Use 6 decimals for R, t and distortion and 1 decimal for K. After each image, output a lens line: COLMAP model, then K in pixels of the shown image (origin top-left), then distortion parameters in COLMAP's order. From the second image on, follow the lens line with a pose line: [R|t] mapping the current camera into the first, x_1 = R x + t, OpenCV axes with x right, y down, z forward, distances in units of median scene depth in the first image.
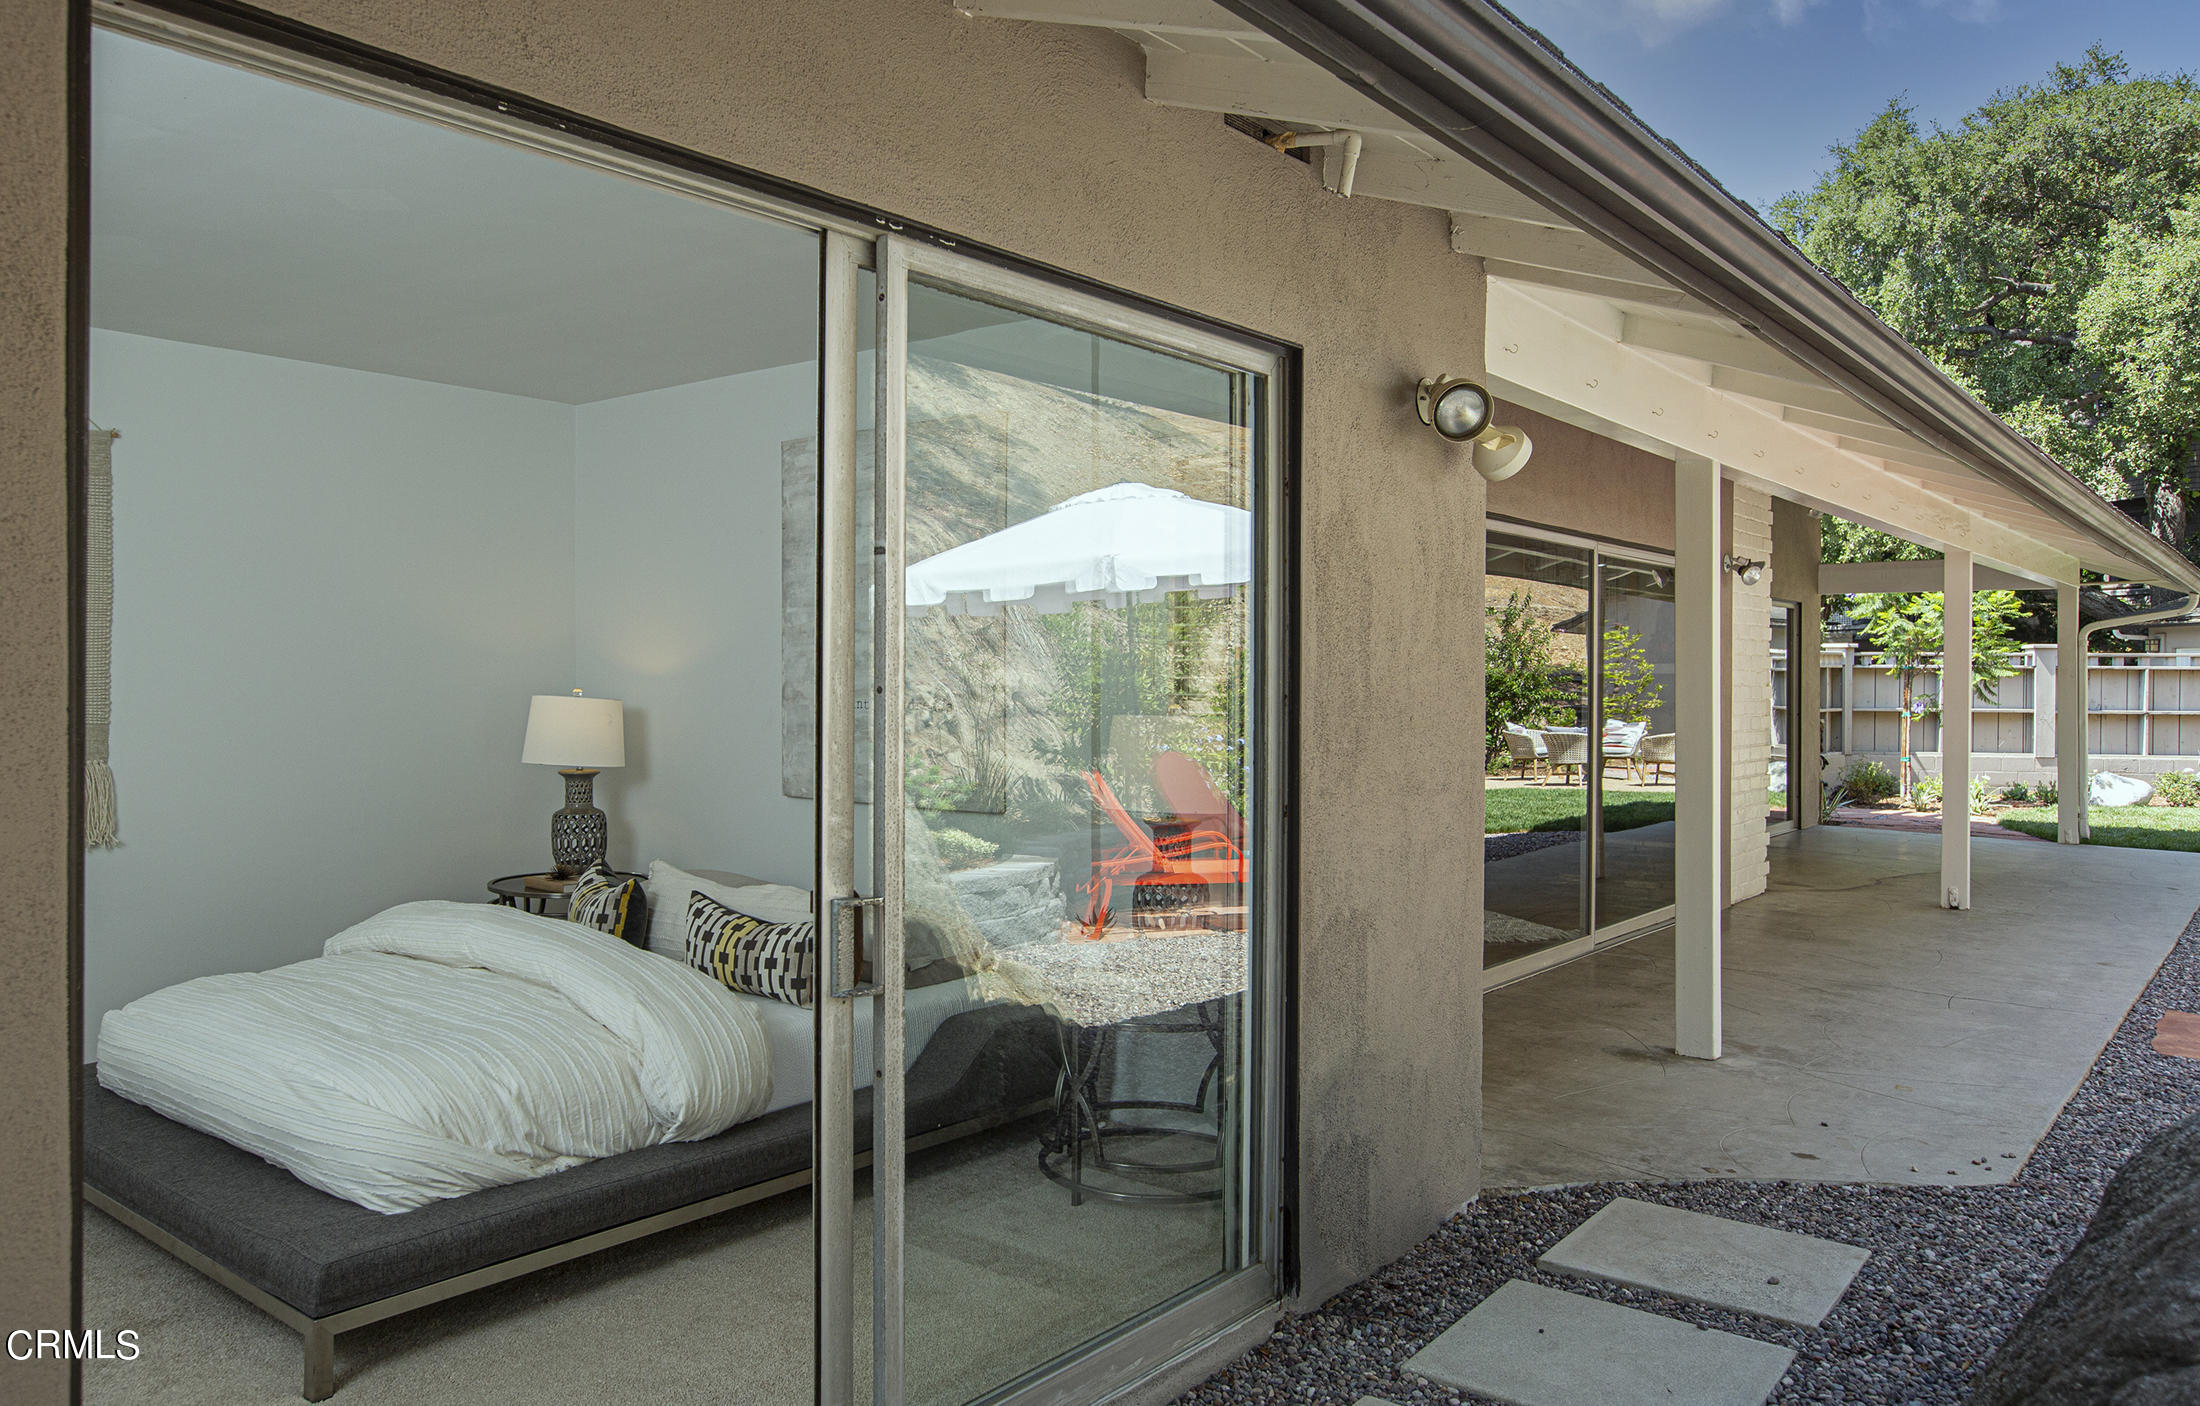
lens RADIAL K [[1617.1, 0, 1100.0], [0, 1617.1, 703.0], [0, 0, 1]] dist [0.002074, 0.143995]
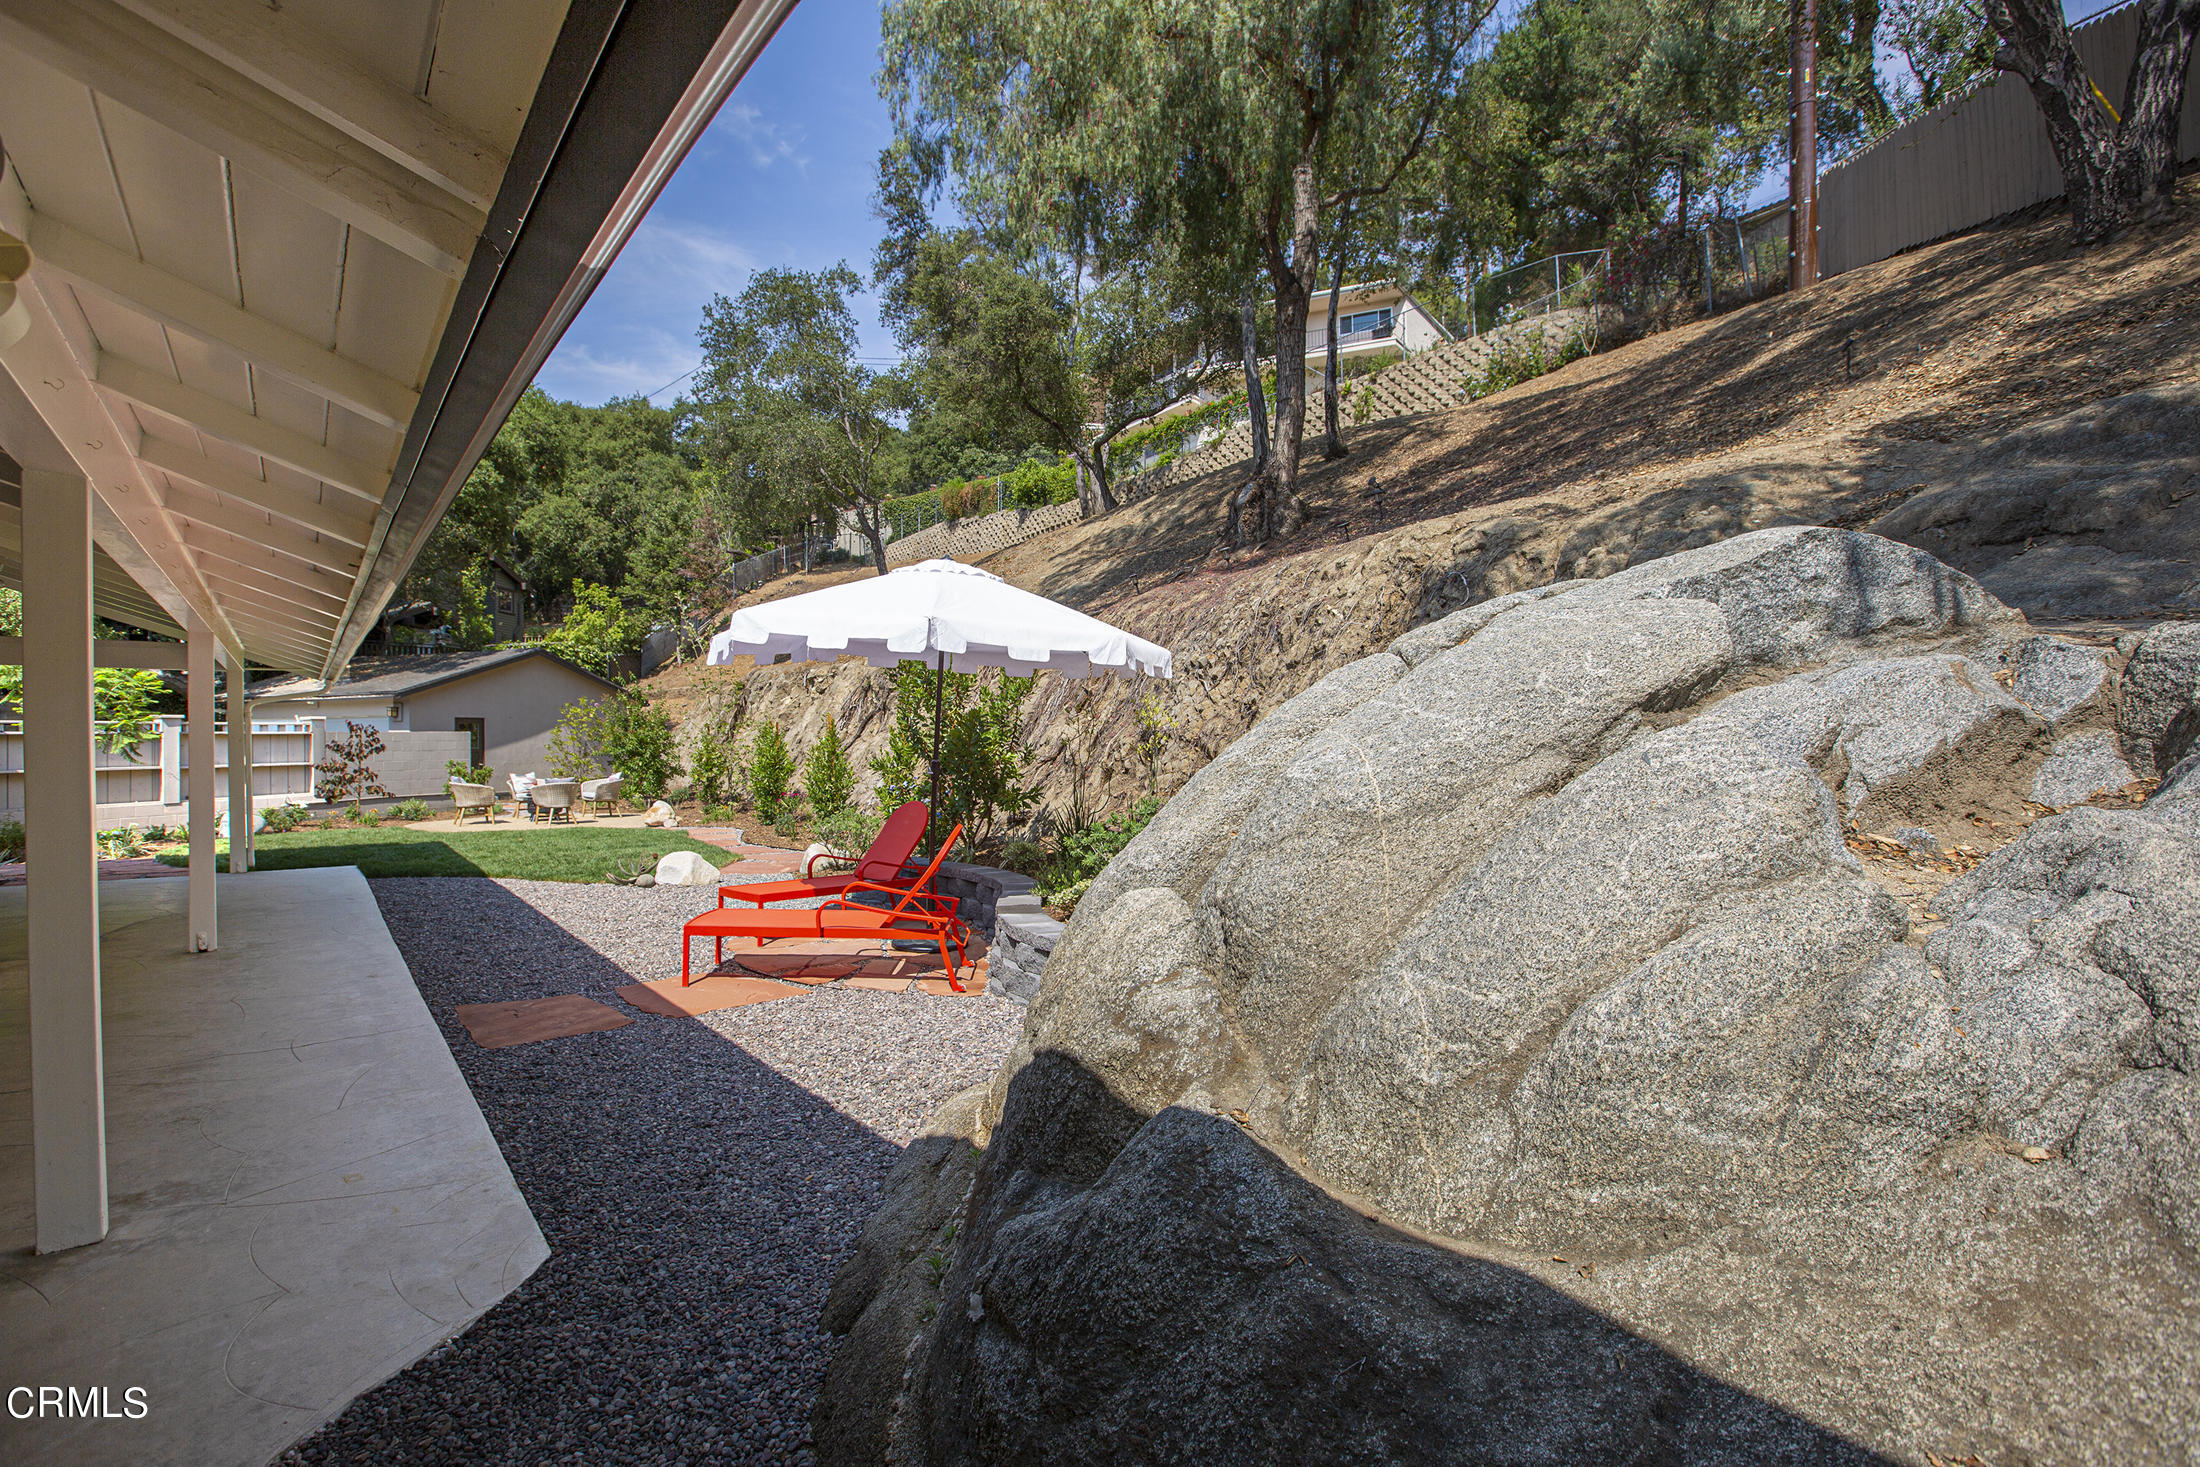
lens RADIAL K [[1006.7, 0, 1108.1], [0, 1006.7, 723.4], [0, 0, 1]] dist [-0.028051, 0.001089]
pose [[0.240455, -0.002721, 0.970656, 0.012932], [0.032586, 0.999455, -0.005270, -0.001859], [-0.970113, 0.032897, 0.240413, 0.116494]]
